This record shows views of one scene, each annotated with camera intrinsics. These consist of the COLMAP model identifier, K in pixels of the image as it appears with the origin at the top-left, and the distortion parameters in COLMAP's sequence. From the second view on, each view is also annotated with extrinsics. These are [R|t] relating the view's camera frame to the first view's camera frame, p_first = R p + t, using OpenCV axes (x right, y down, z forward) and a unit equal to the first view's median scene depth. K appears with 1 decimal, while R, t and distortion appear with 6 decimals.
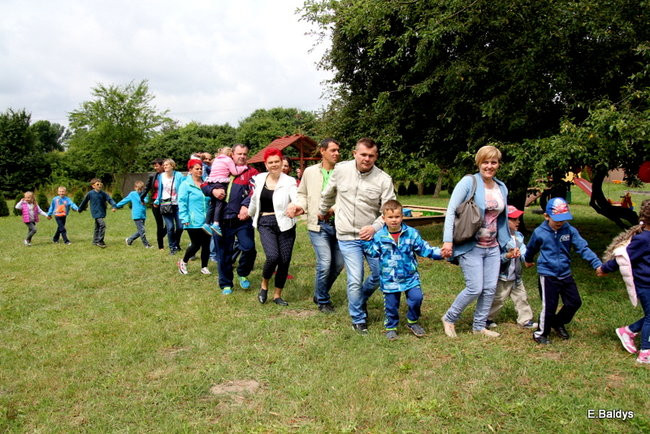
lens RADIAL K [[558.2, 0, 326.2], [0, 558.2, 217.5], [0, 0, 1]] dist [-0.101093, 0.076800]
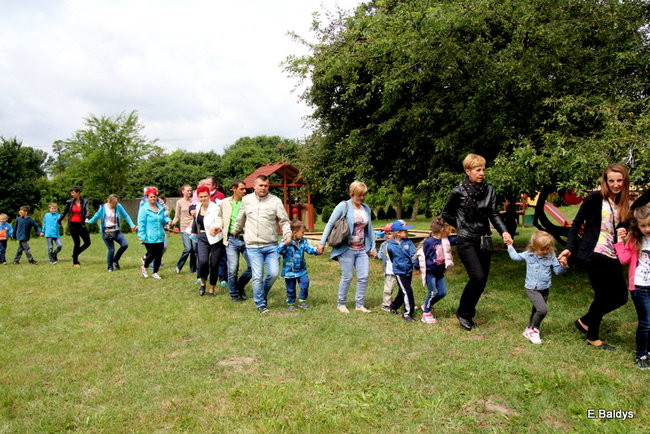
lens RADIAL K [[558.2, 0, 326.0], [0, 558.2, 216.9], [0, 0, 1]] dist [-0.101093, 0.076800]
pose [[0.999549, -0.005719, 0.029490, 0.004975], [0.007075, 0.998914, -0.046054, 0.009430], [-0.029195, 0.046242, 0.998504, -0.128107]]
